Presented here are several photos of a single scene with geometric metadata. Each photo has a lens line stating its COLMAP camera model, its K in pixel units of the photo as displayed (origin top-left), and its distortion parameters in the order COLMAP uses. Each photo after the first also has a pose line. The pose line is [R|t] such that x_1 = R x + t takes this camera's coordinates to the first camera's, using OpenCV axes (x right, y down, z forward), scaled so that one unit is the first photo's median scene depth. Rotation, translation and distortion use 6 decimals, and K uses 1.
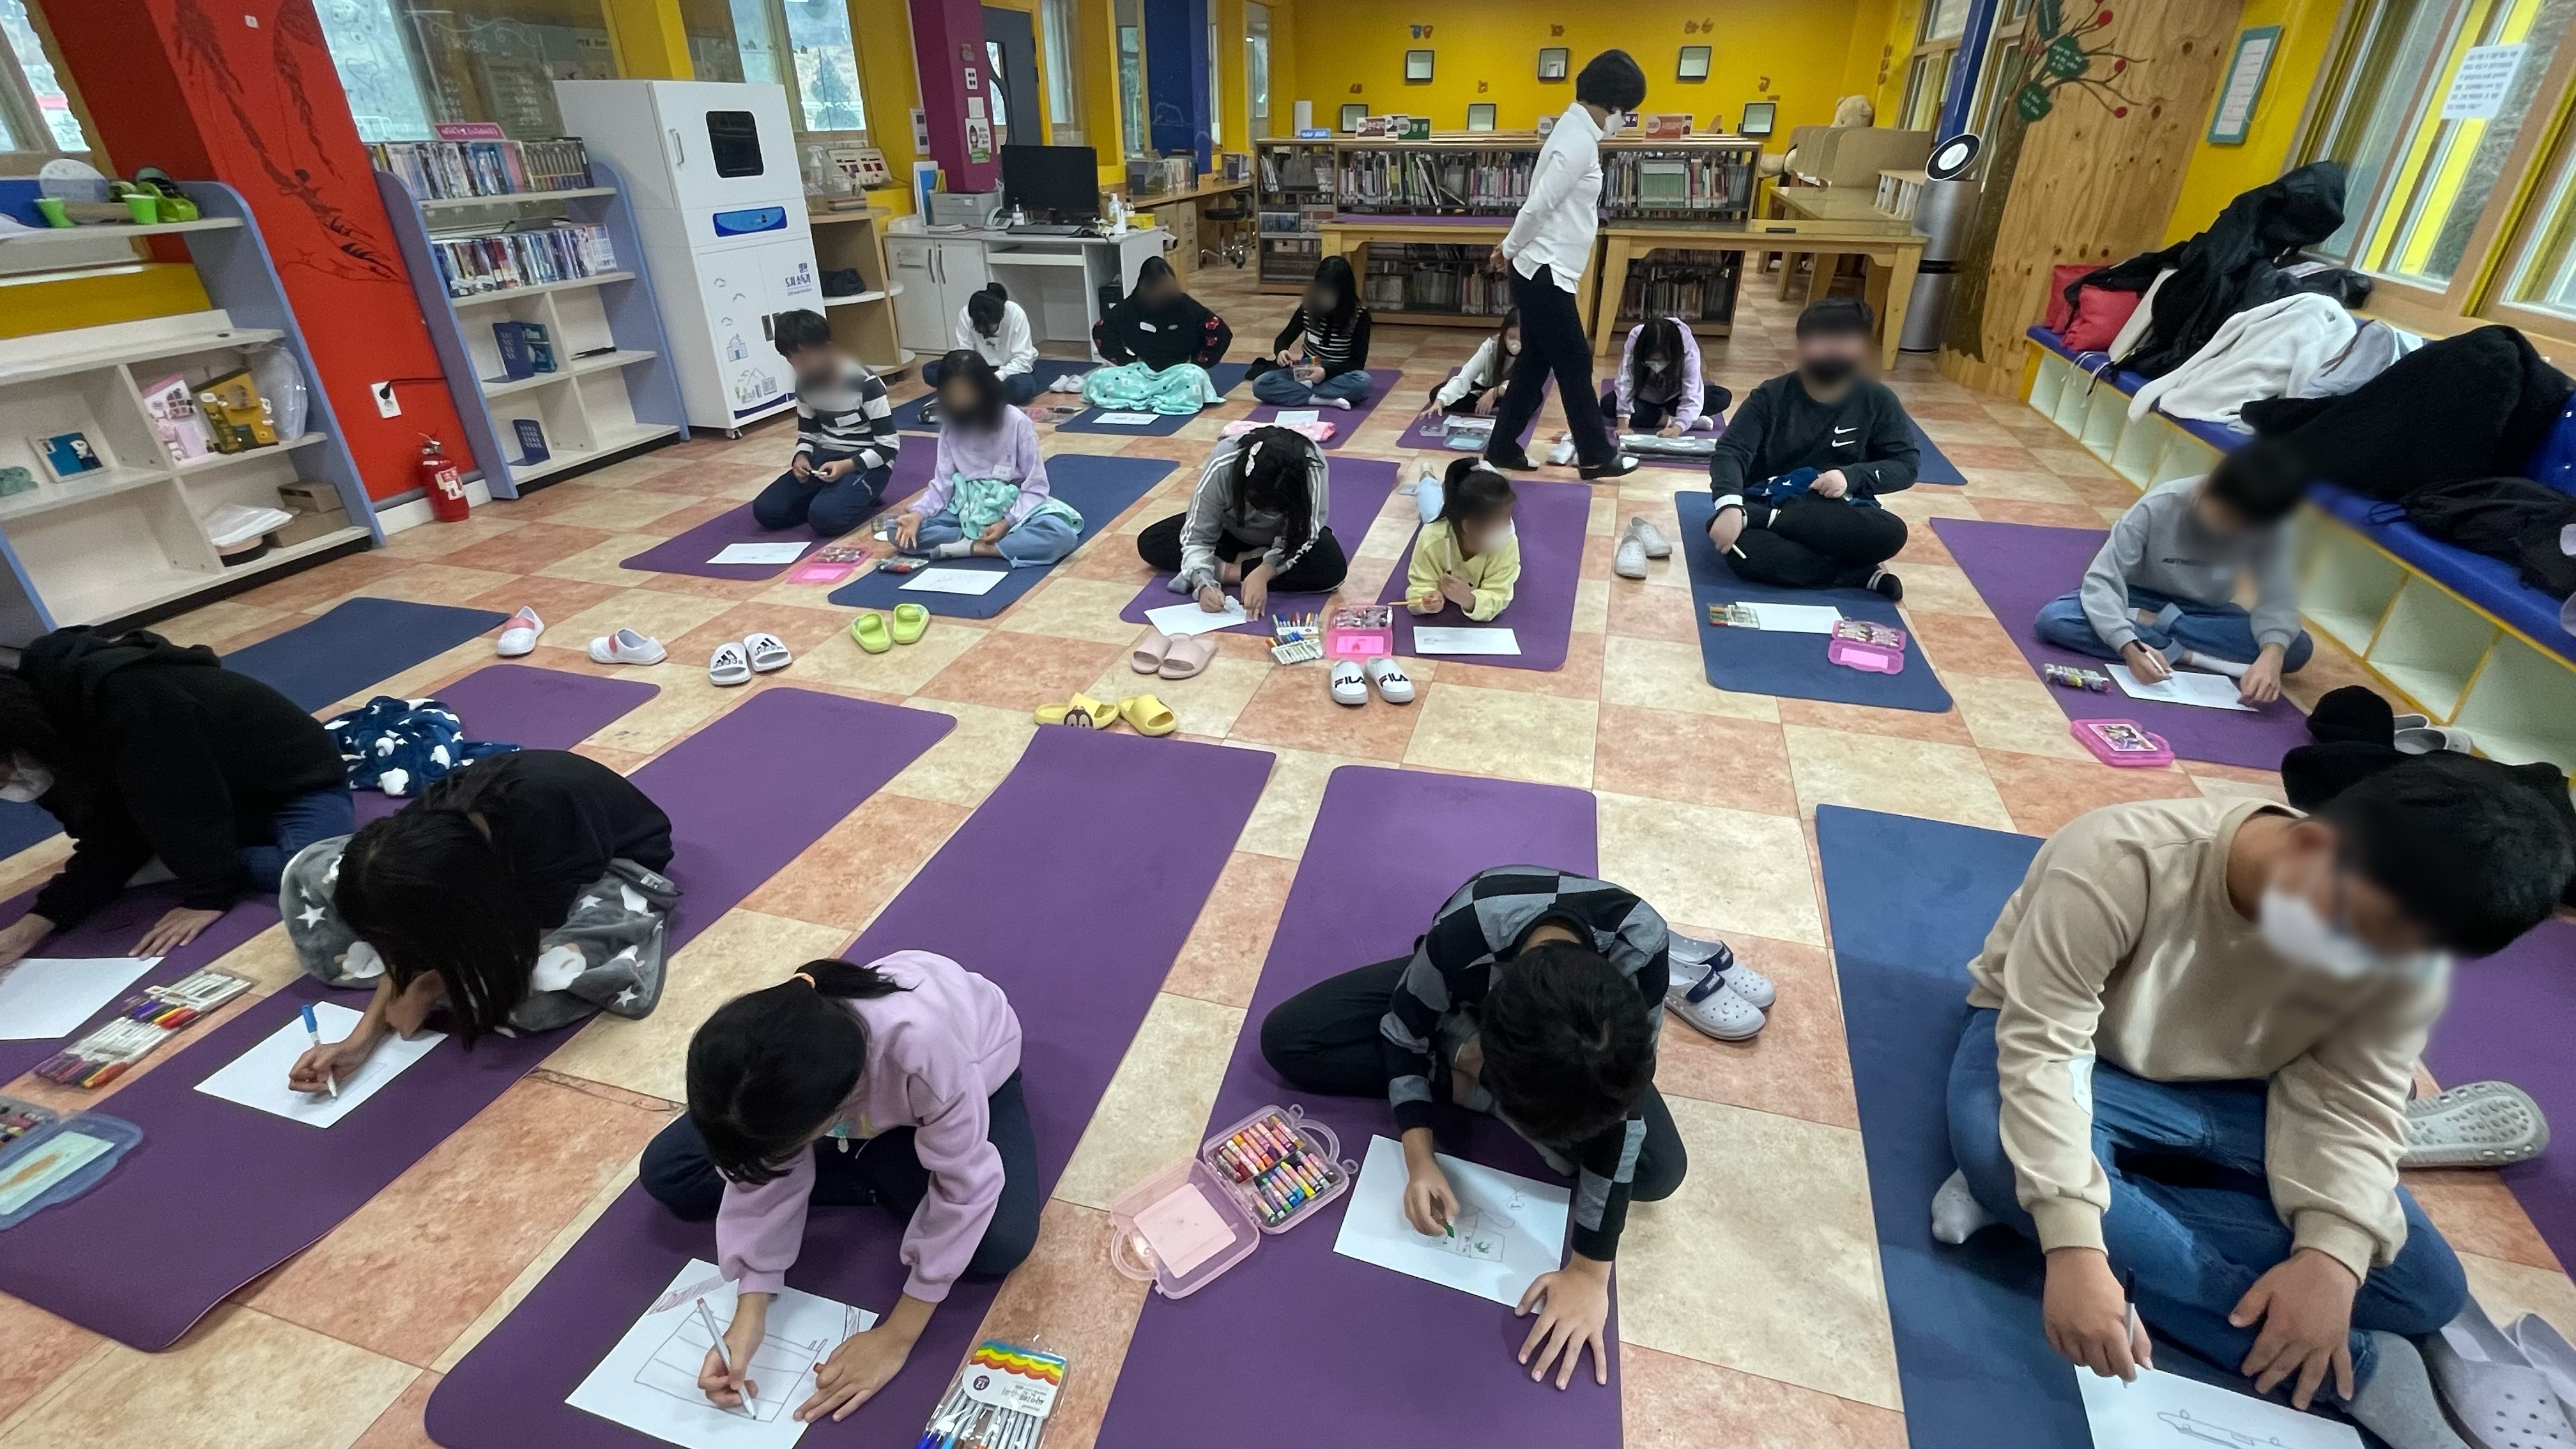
lens RADIAL K [[1131.8, 0, 1288.0], [0, 1131.8, 724.5], [0, 0, 1]] dist [0.000573, 0.000001]
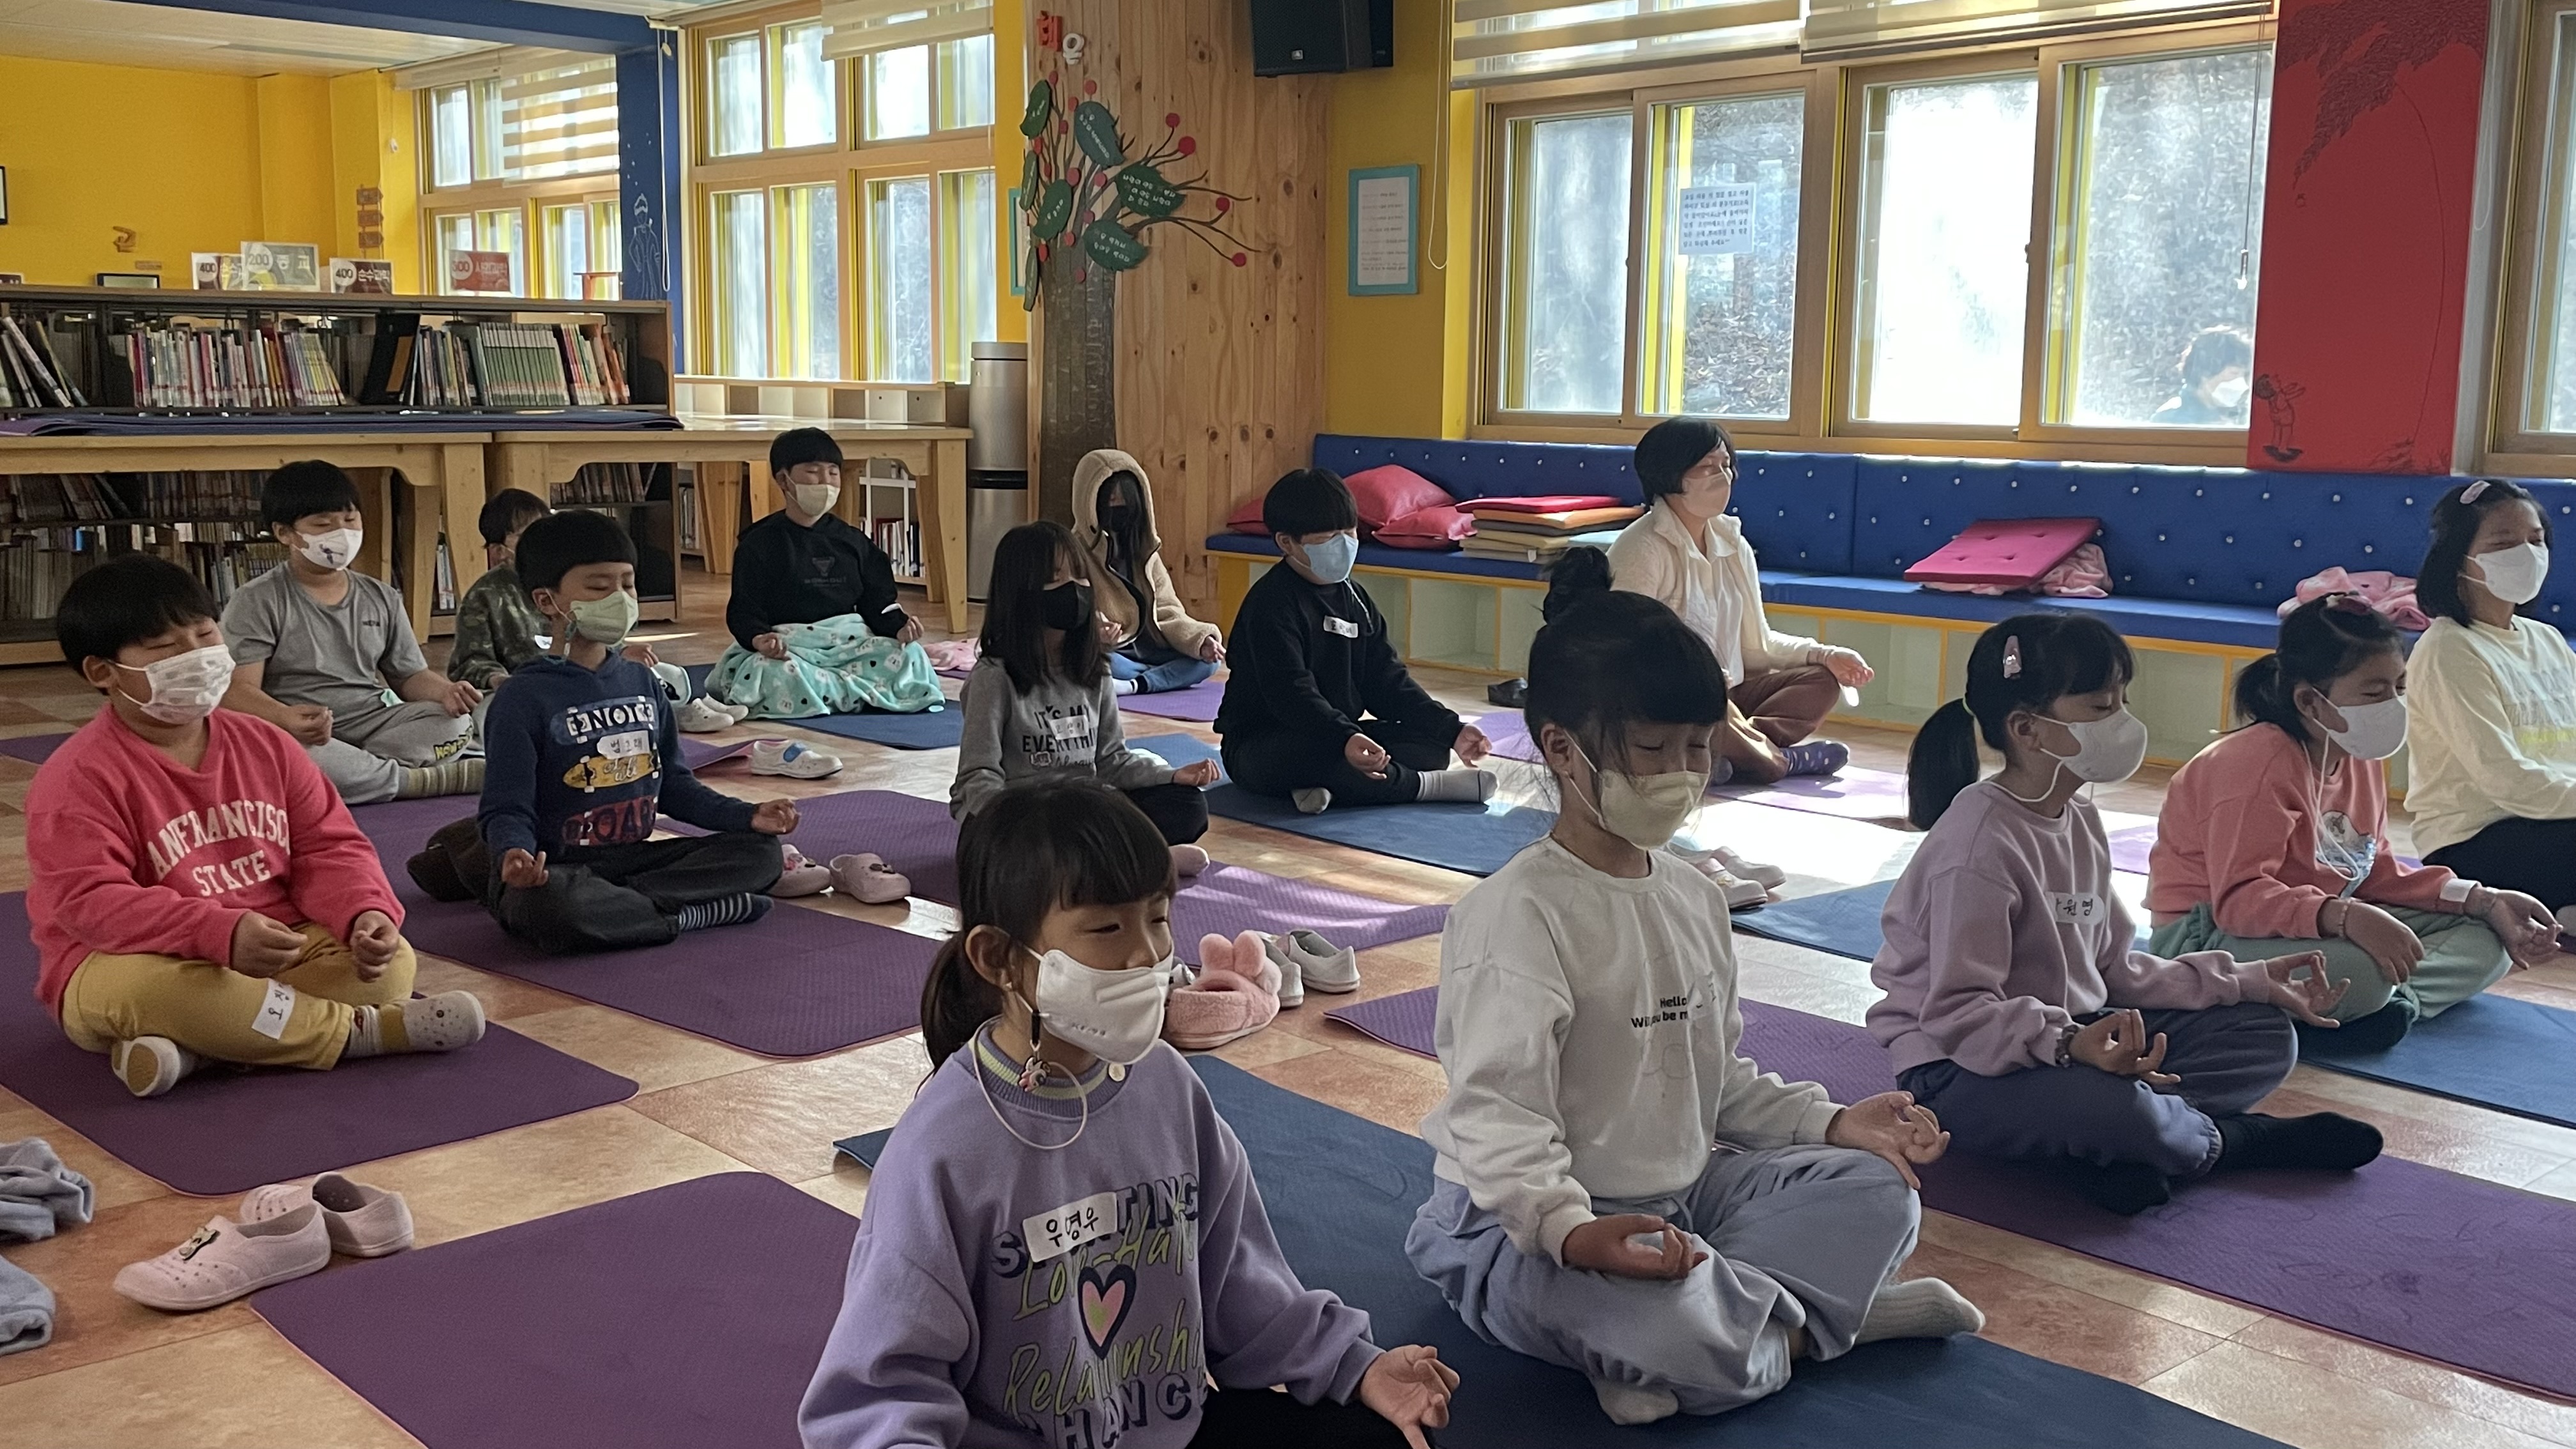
lens RADIAL K [[2361.6, 0, 1288.0], [0, 2361.6, 724.5], [0, 0, 1]] dist [0.061482, 0.000046]
pose [[0.518370, -0.120159, 0.846672, -0.594974], [0.397543, 0.910451, -0.114183, -0.066714], [-0.757134, 0.395778, 0.519720, 0.274866]]
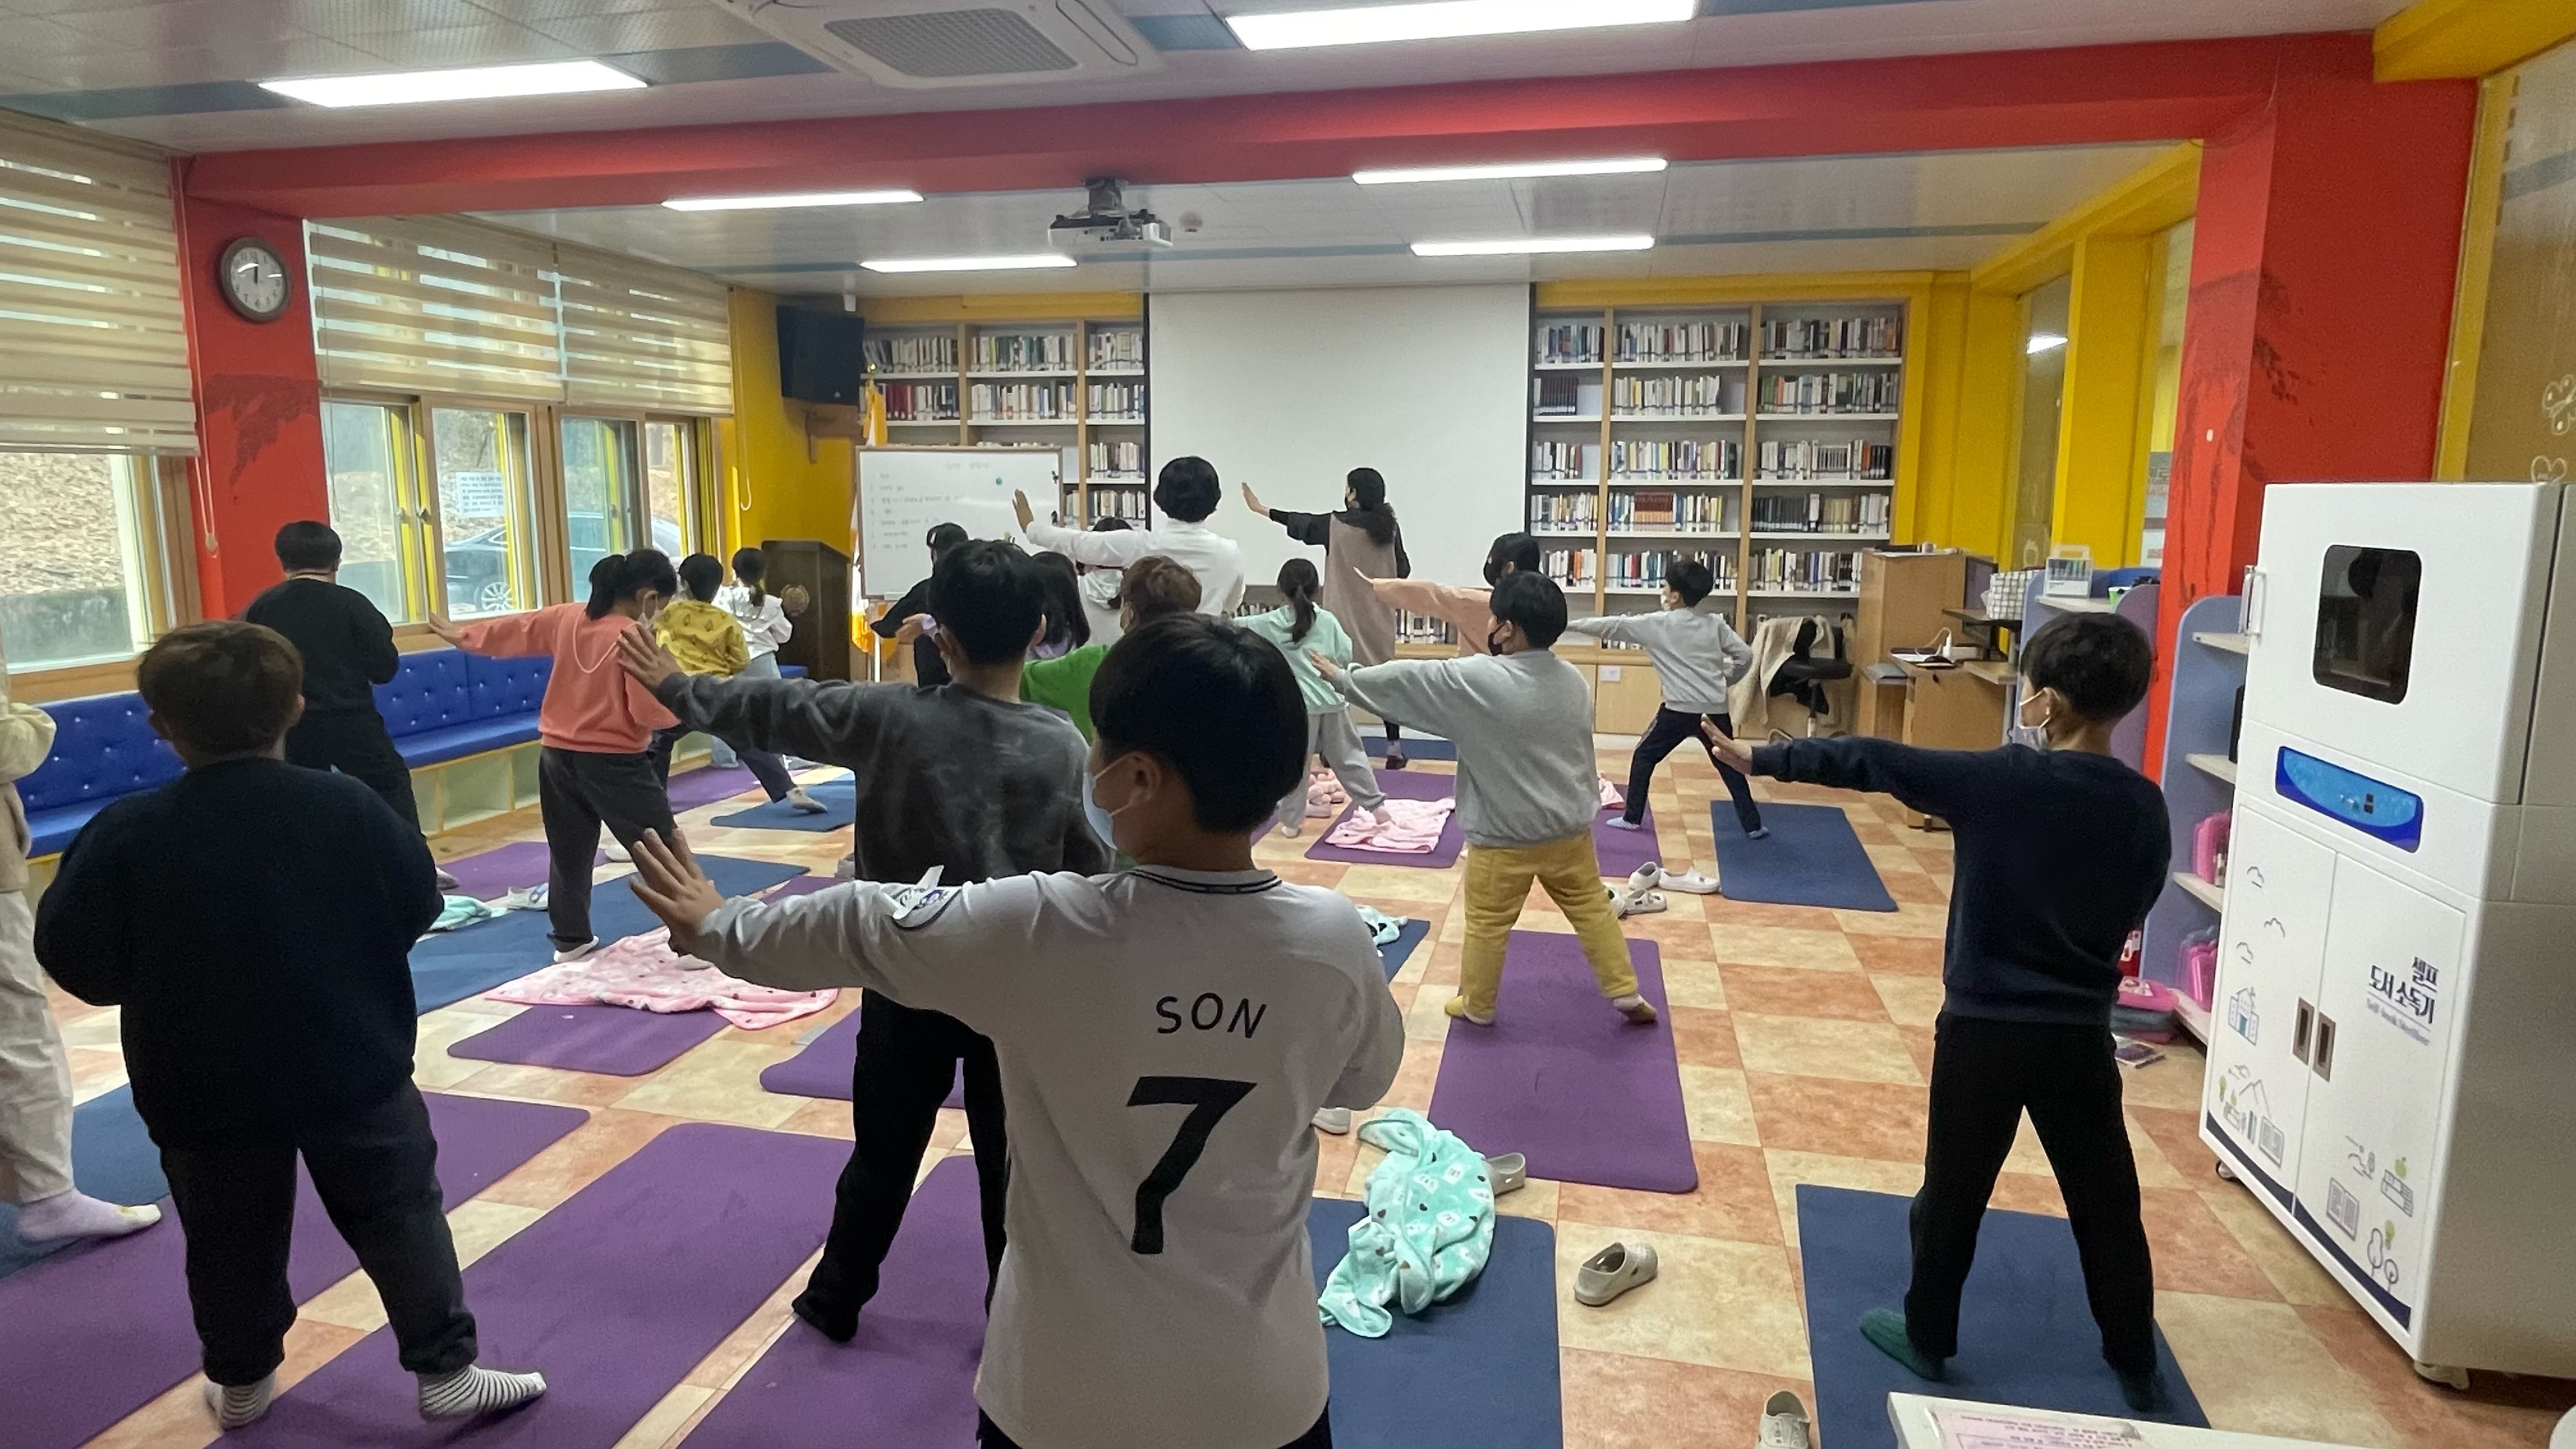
lens RADIAL K [[1476.7, 0, 1288.0], [0, 1476.7, 724.5], [0, 0, 1]] dist [0.000853, 0.000128]
pose [[-0.997285, 0.010659, -0.072869, -0.067206], [-0.036361, 0.789190, 0.613072, -0.753580], [0.064042, 0.614057, -0.786659, 1.343604]]
